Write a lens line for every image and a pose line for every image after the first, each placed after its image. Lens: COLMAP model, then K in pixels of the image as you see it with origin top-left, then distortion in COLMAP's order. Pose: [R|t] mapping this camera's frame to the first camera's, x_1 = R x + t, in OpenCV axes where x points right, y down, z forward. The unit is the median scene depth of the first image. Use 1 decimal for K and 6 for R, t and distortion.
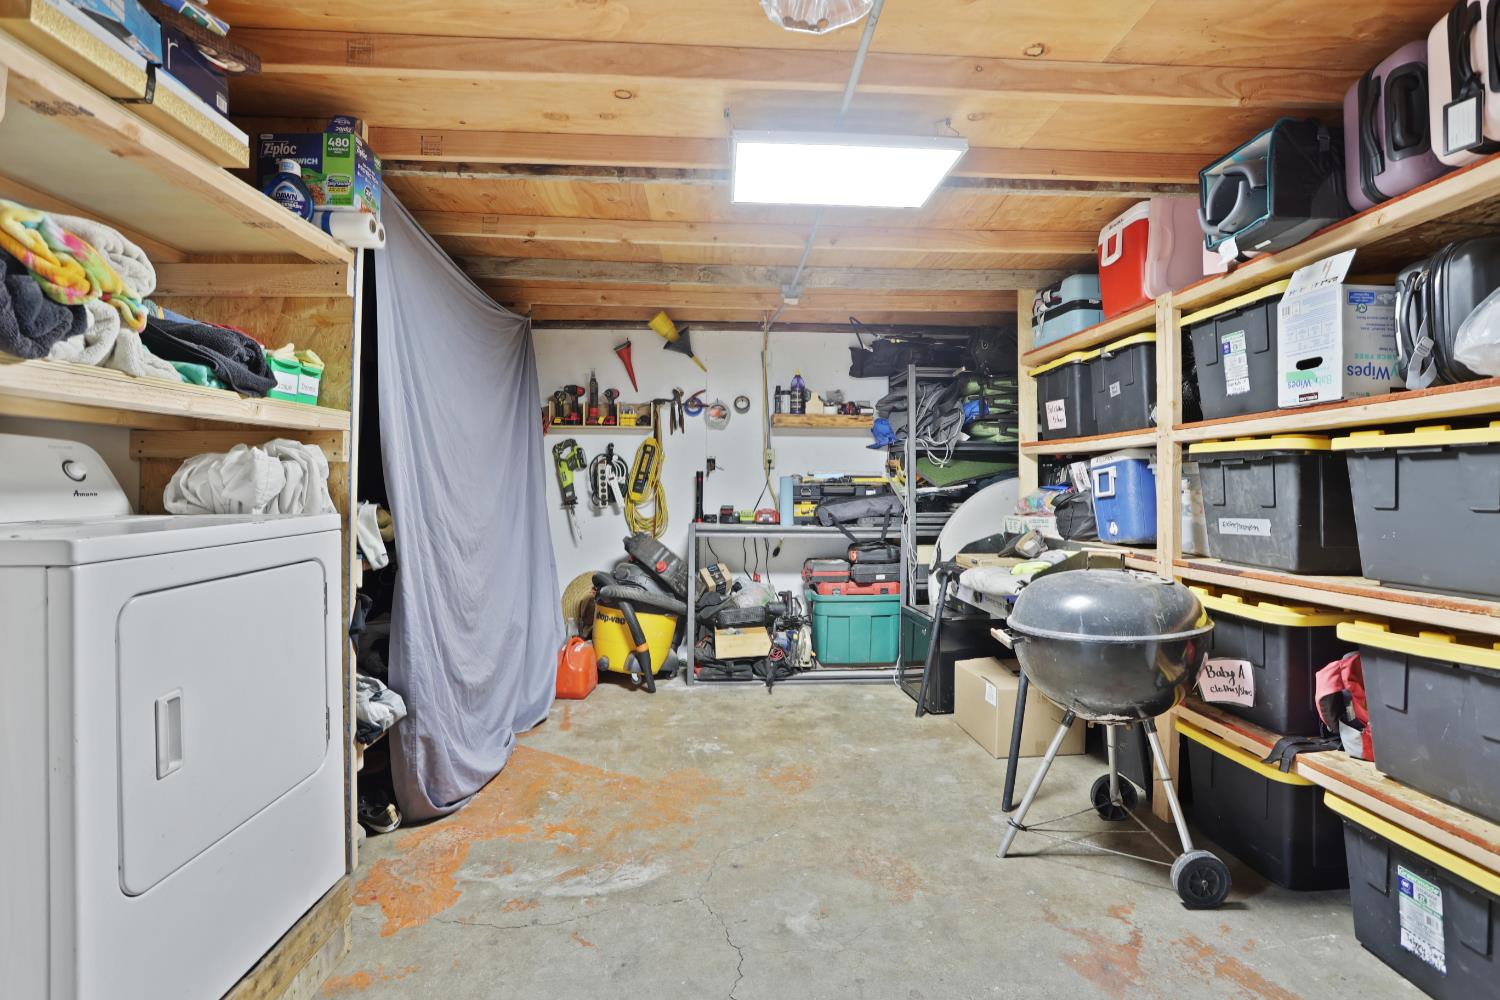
lens RADIAL K [[751.1, 0, 764.1], [0, 751.1, 482.9], [0, 0, 1]] dist [-0.026449, -0.000005]
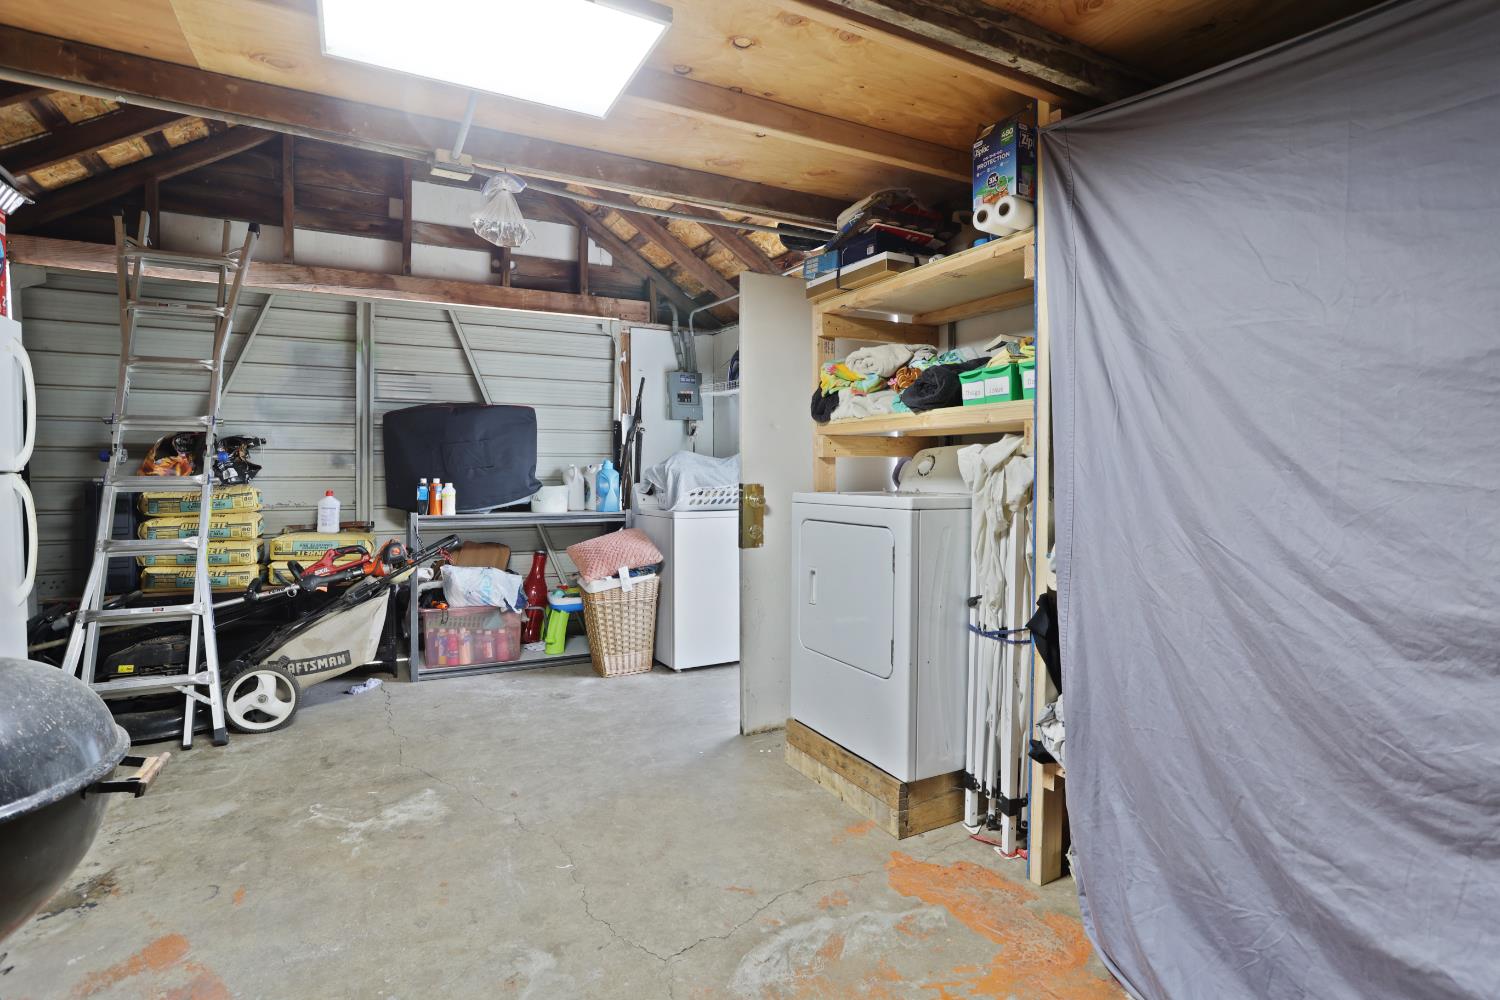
lens RADIAL K [[751.1, 0, 764.1], [0, 751.1, 482.9], [0, 0, 1]] dist [-0.026449, -0.000005]
pose [[-0.906412, 0.009261, -0.422293, 0.165788], [0.002384, 0.999856, 0.016810, -0.004012], [0.422388, 0.014230, -0.906303, 1.832930]]
